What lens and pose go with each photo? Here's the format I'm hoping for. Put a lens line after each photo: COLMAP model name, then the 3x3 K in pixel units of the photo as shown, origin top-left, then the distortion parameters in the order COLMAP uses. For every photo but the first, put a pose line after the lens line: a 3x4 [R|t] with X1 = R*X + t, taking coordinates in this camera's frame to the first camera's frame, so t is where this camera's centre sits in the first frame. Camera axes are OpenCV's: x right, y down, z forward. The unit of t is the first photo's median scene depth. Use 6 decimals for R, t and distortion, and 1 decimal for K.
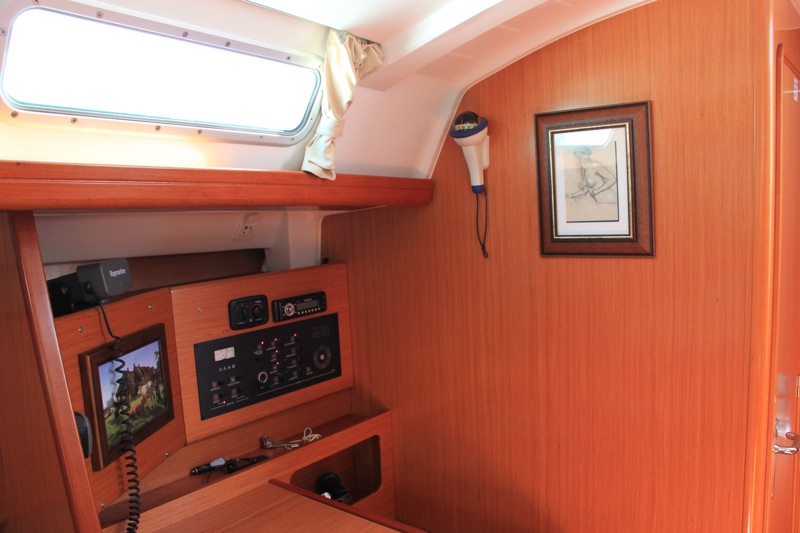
lens RADIAL K [[673.2, 0, 417.7], [0, 673.2, 273.1], [0, 0, 1]] dist [-0.178395, 0.135828]
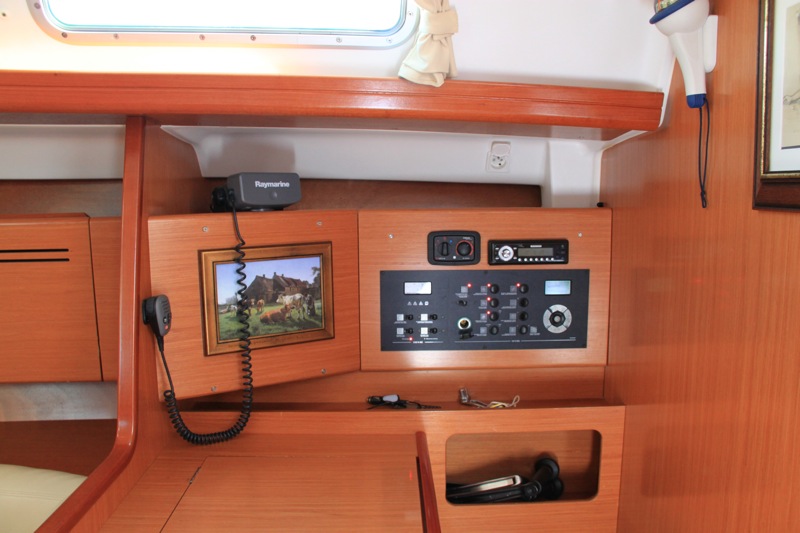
lens RADIAL K [[673.2, 0, 397.3], [0, 673.2, 268.9], [0, 0, 1]] dist [-0.178395, 0.135828]
pose [[0.622586, 0.144346, -0.769124, 0.415564], [-0.106404, 0.989328, 0.099541, 0.004286], [0.775284, 0.019865, 0.631300, 0.380528]]
